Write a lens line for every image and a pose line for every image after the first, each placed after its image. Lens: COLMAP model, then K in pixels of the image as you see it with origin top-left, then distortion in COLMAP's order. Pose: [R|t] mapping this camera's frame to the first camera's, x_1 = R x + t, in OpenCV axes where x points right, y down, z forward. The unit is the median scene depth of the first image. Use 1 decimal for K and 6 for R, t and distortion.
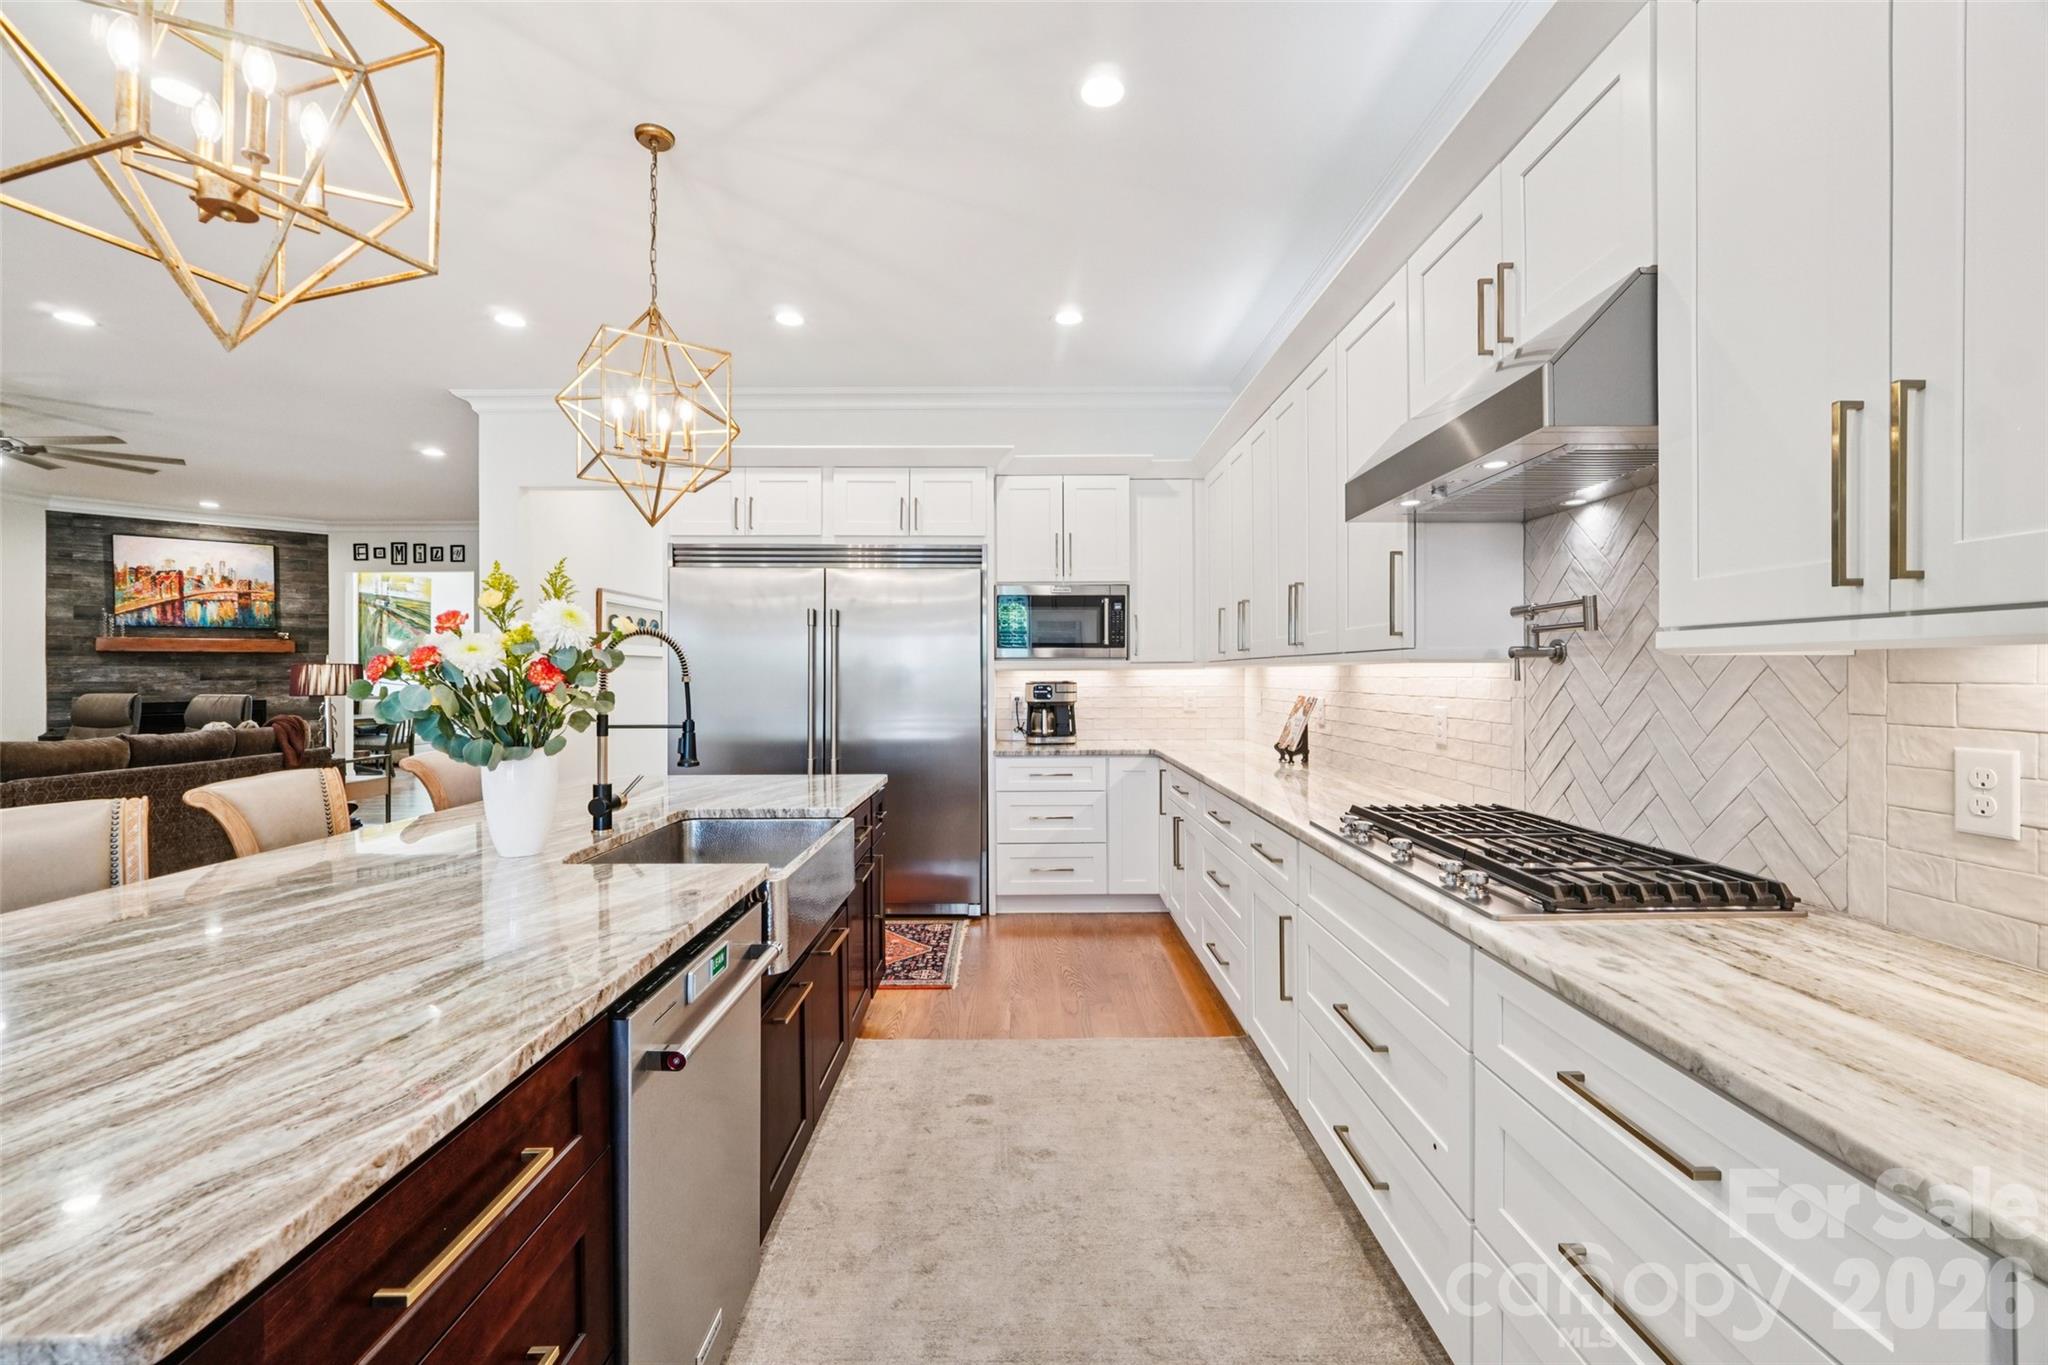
lens RADIAL K [[863.8, 0, 1016.8], [0, 863.8, 676.4], [0, 0, 1]] dist [-0.017144, 0.007369]
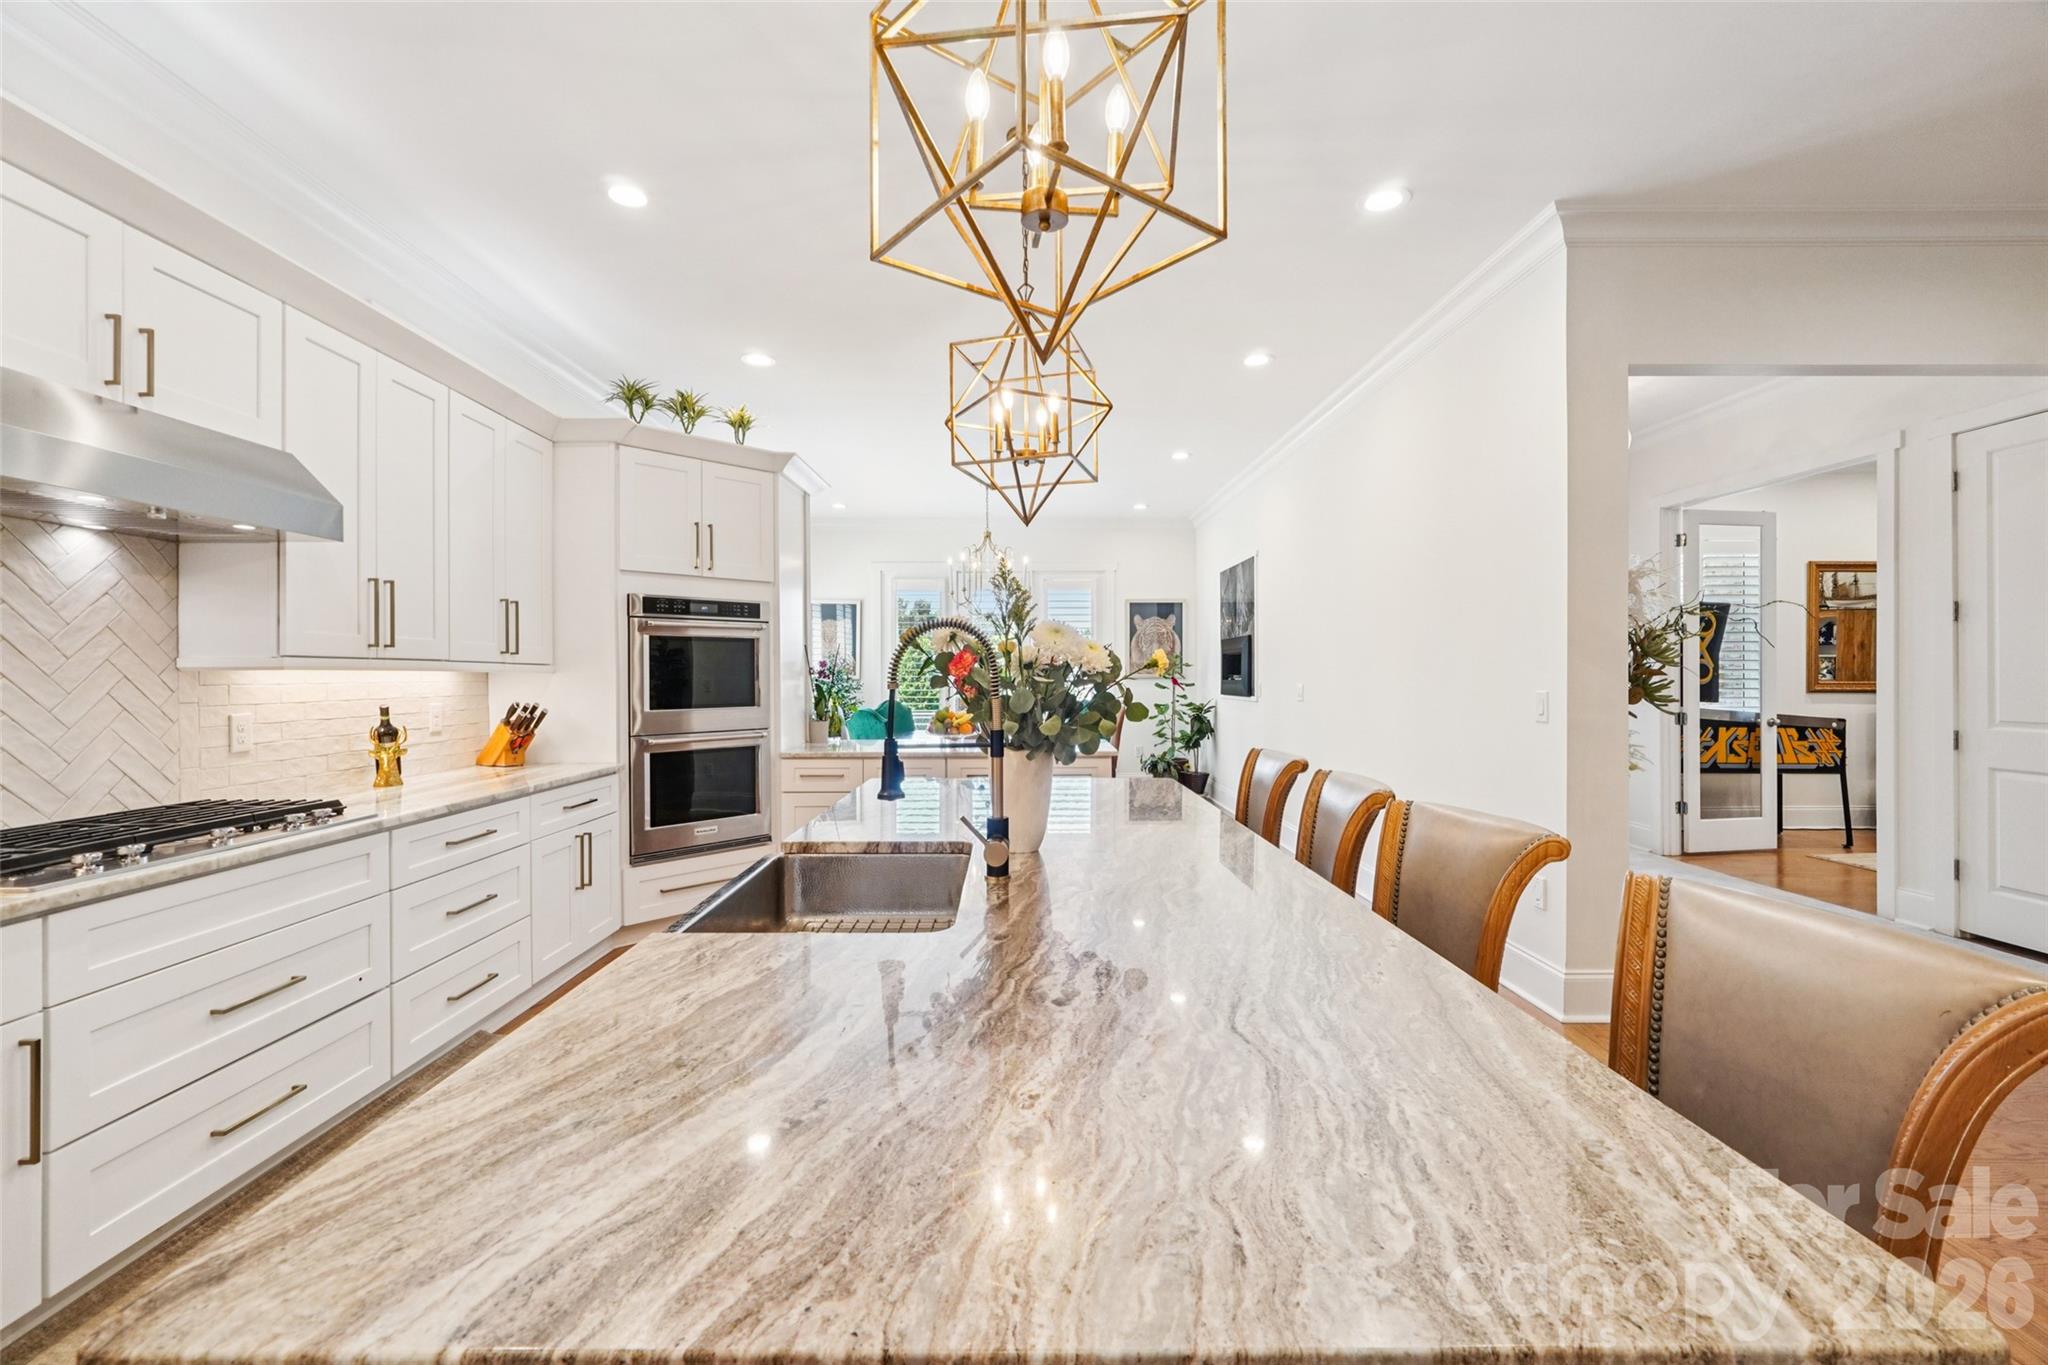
lens RADIAL K [[864.6, 0, 1025.4], [0, 864.6, 679.0], [0, 0, 1]] dist [-0.002436, 0.000492]
pose [[-0.999857, 0.004873, -0.016179, -0.132556], [0.004736, 0.999953, 0.008474, -0.002433], [0.016219, 0.008396, -0.999833, 0.485040]]
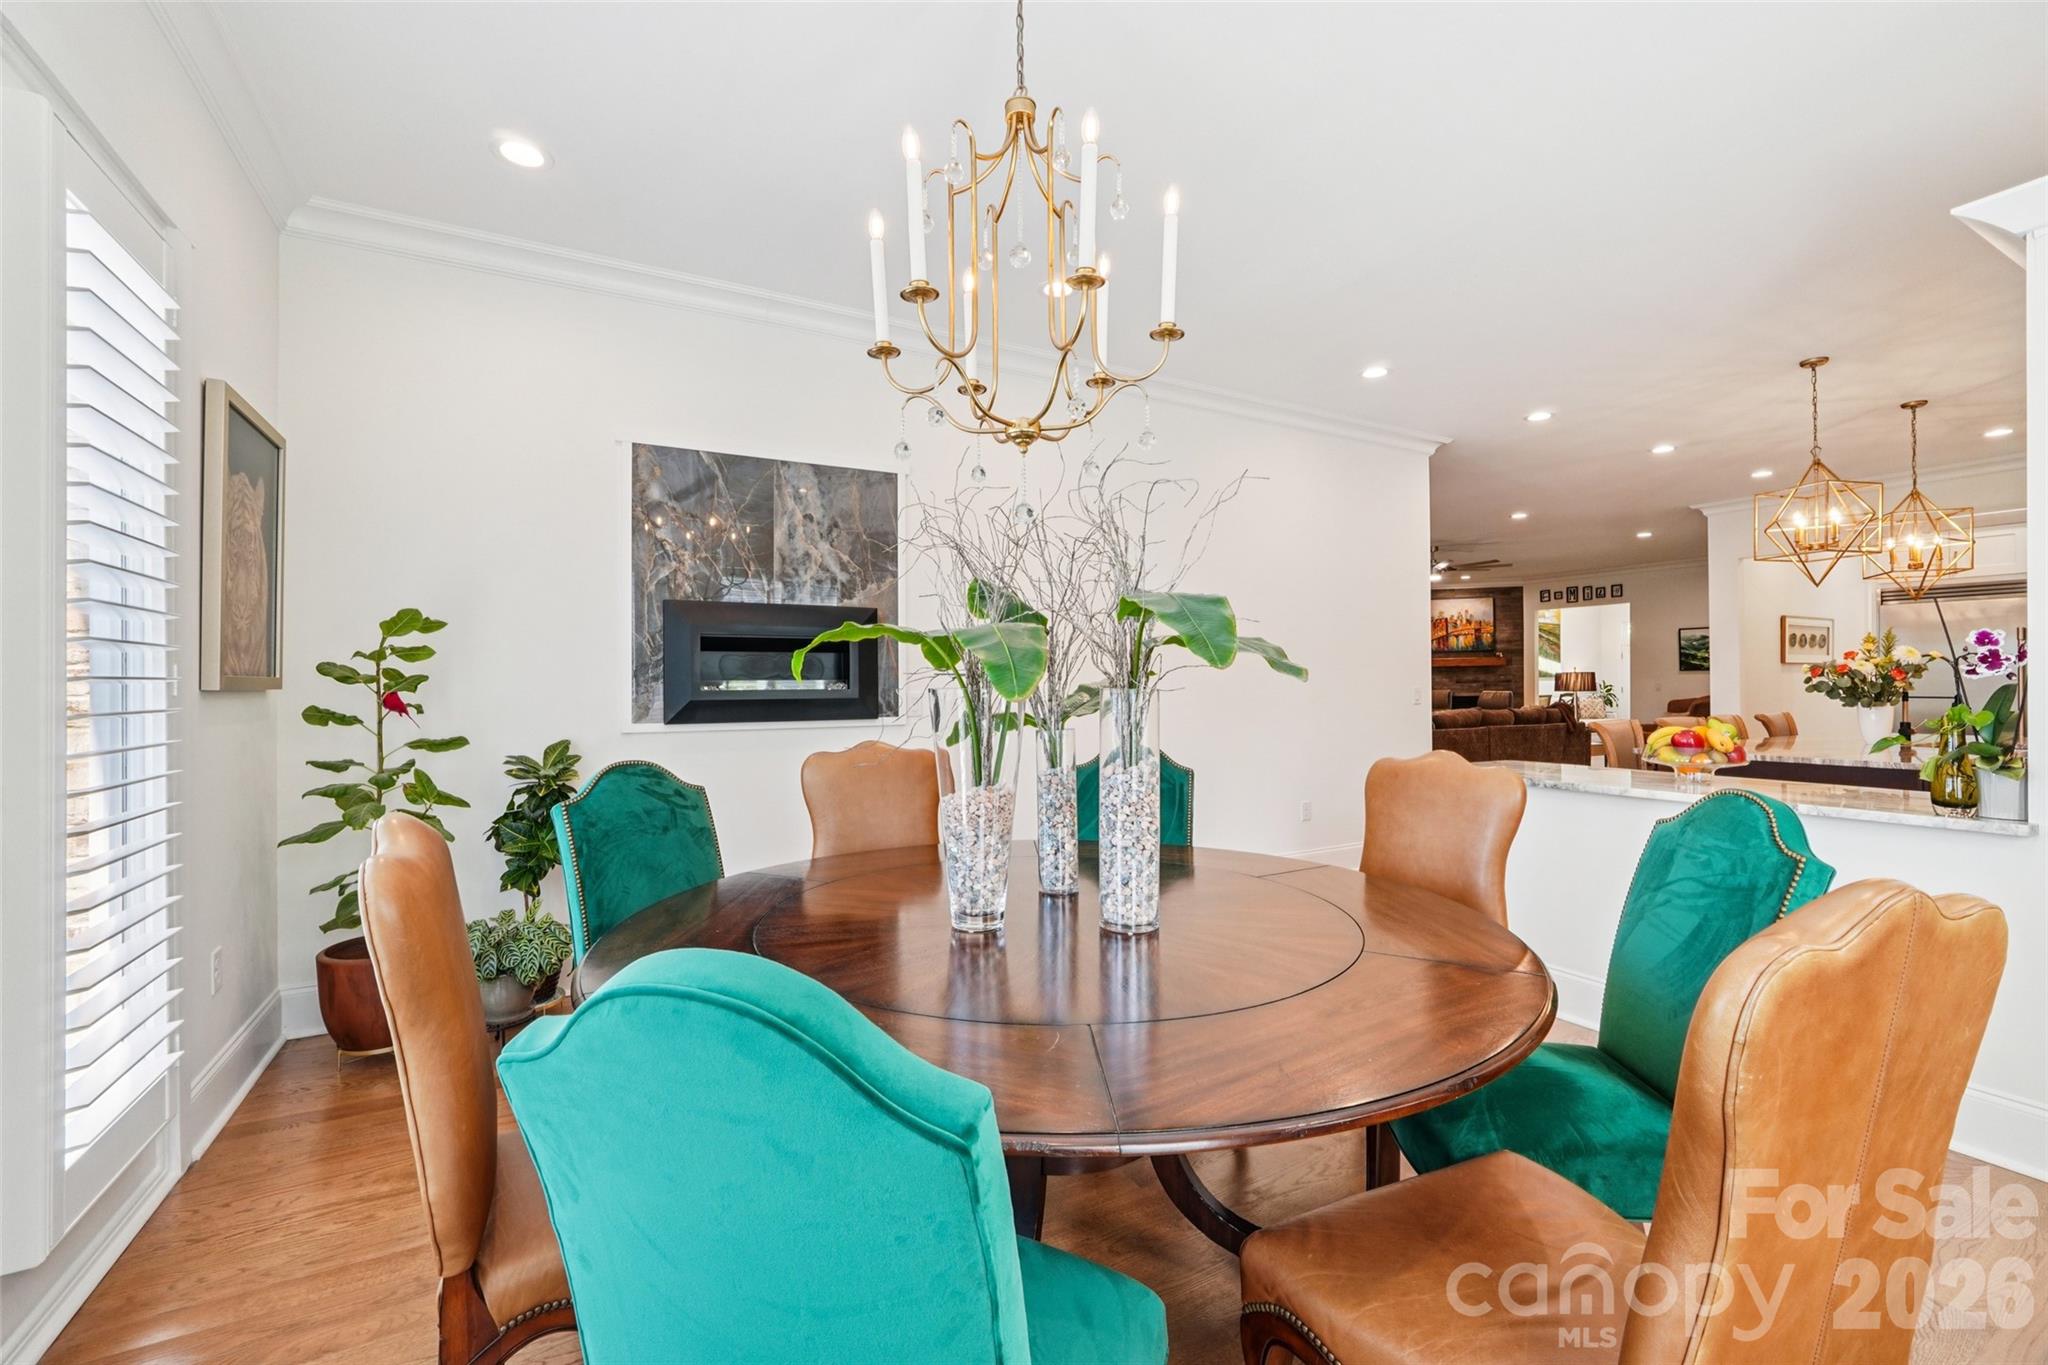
lens RADIAL K [[863.8, 0, 1026.1], [0, 863.8, 683.5], [0, 0, 1]] dist [-0.017144, 0.007369]
pose [[0.489070, -0.002479, -0.872241, 0.098110], [0.003386, 0.999994, -0.000944, 0.003937], [0.872238, -0.002492, 0.489075, -0.585560]]
